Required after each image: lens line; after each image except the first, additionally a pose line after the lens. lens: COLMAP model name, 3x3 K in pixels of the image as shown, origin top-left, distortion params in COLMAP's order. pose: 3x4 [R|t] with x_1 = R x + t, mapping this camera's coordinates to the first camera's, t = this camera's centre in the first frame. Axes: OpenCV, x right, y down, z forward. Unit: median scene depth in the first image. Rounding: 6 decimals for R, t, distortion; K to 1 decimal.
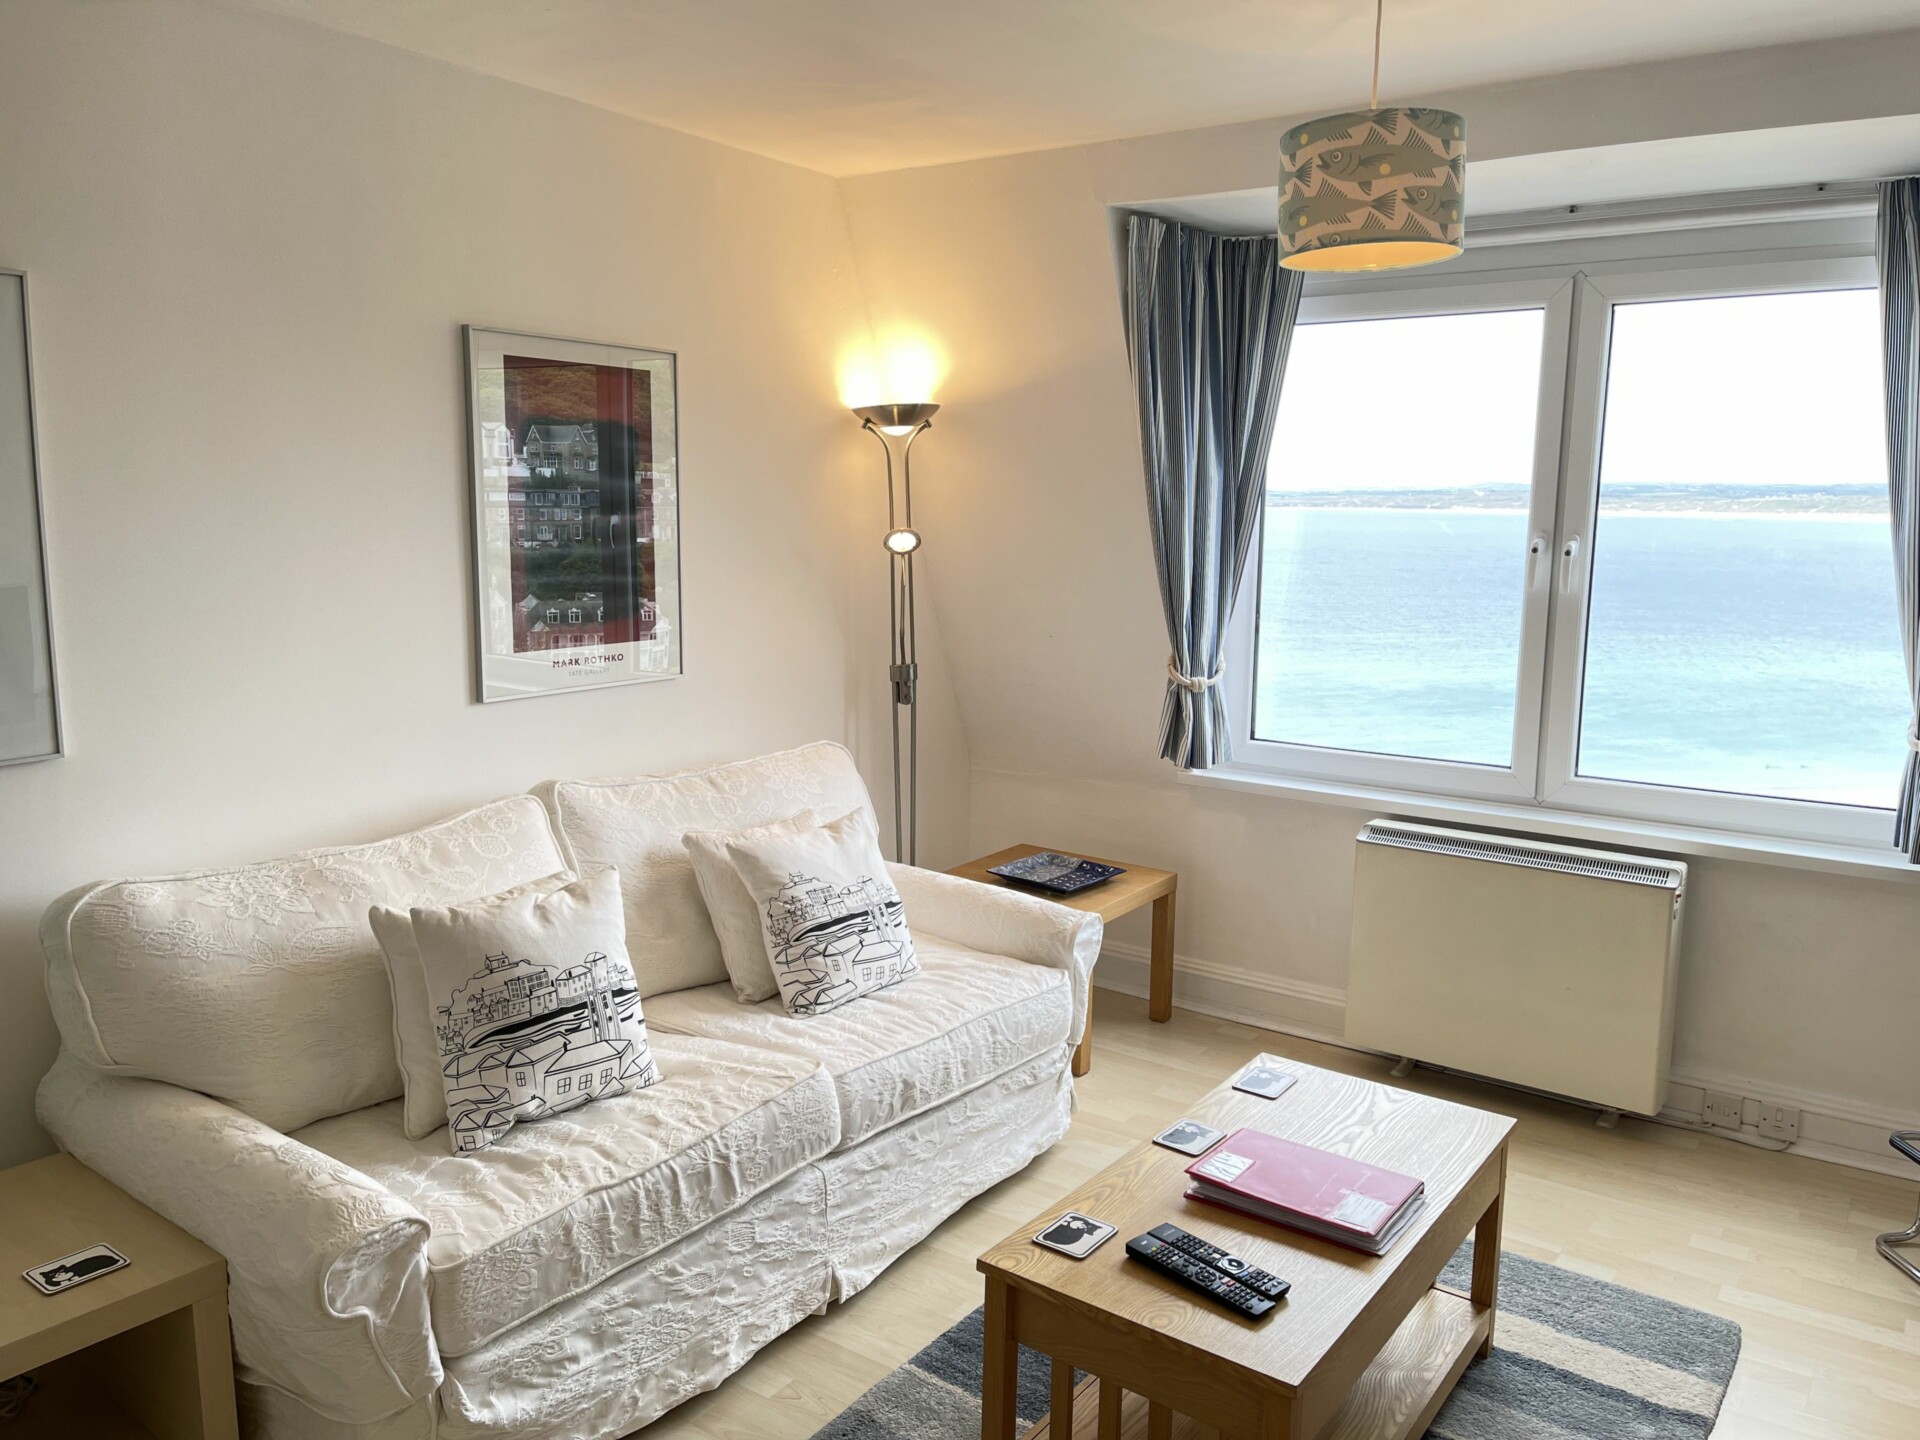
lens RADIAL K [[1482.0, 0, 946.9], [0, 1482.0, 718.4], [0, 0, 1]] dist [0.081713, -0.099292]
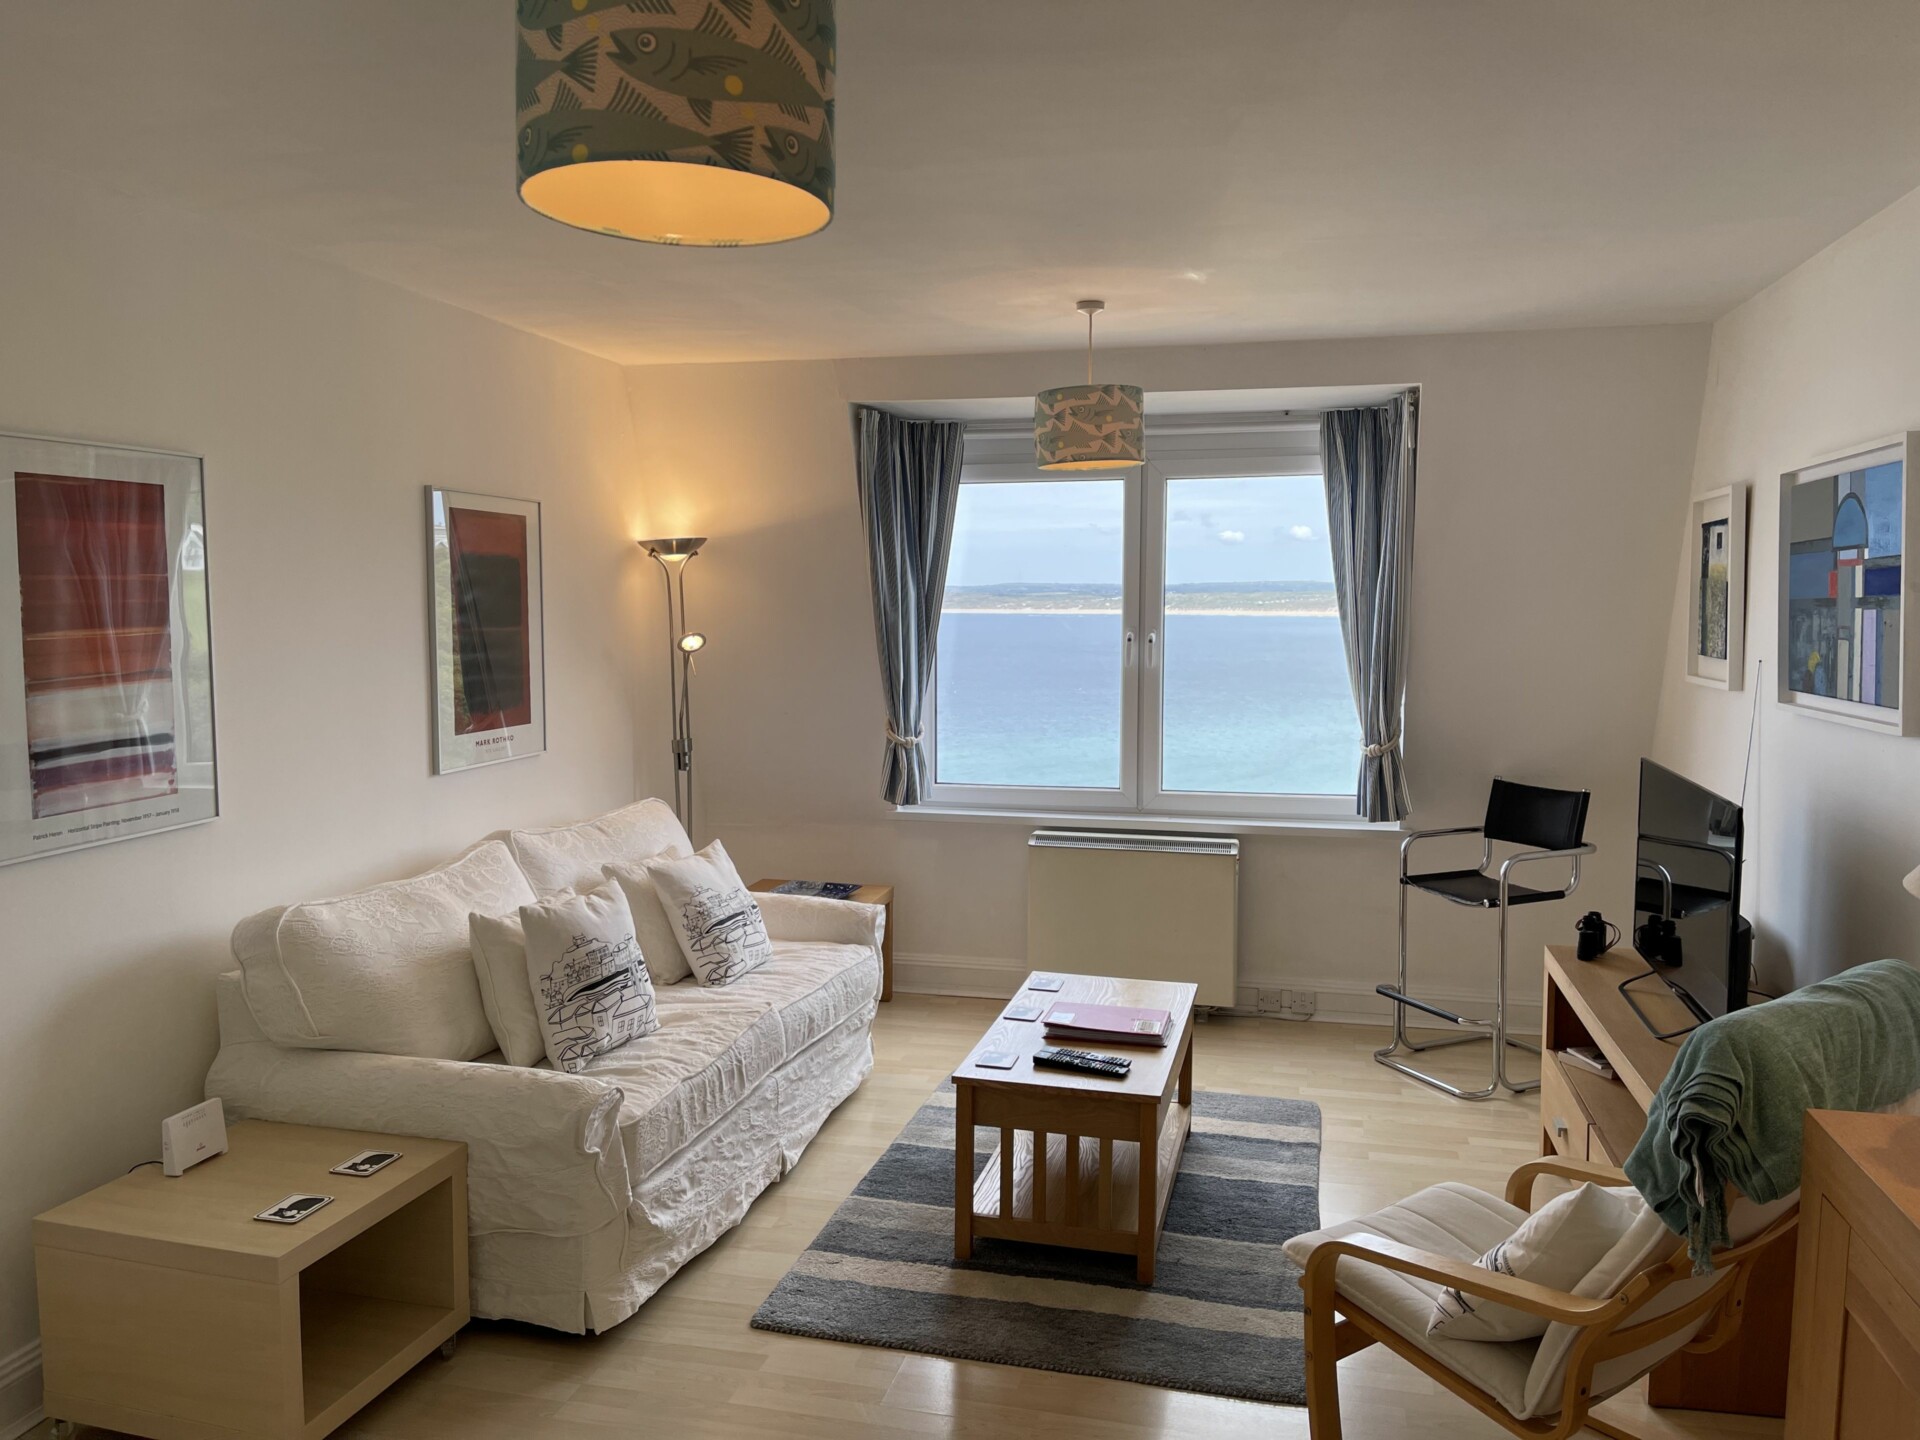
lens RADIAL K [[1482.0, 0, 950.4], [0, 1482.0, 719.5], [0, 0, 1]] dist [0.081713, -0.099292]
pose [[0.931275, -0.043231, 0.361743, -0.377973], [0.067308, 0.996258, -0.054218, 0.042996], [-0.358045, 0.074840, 0.930700, -0.368144]]
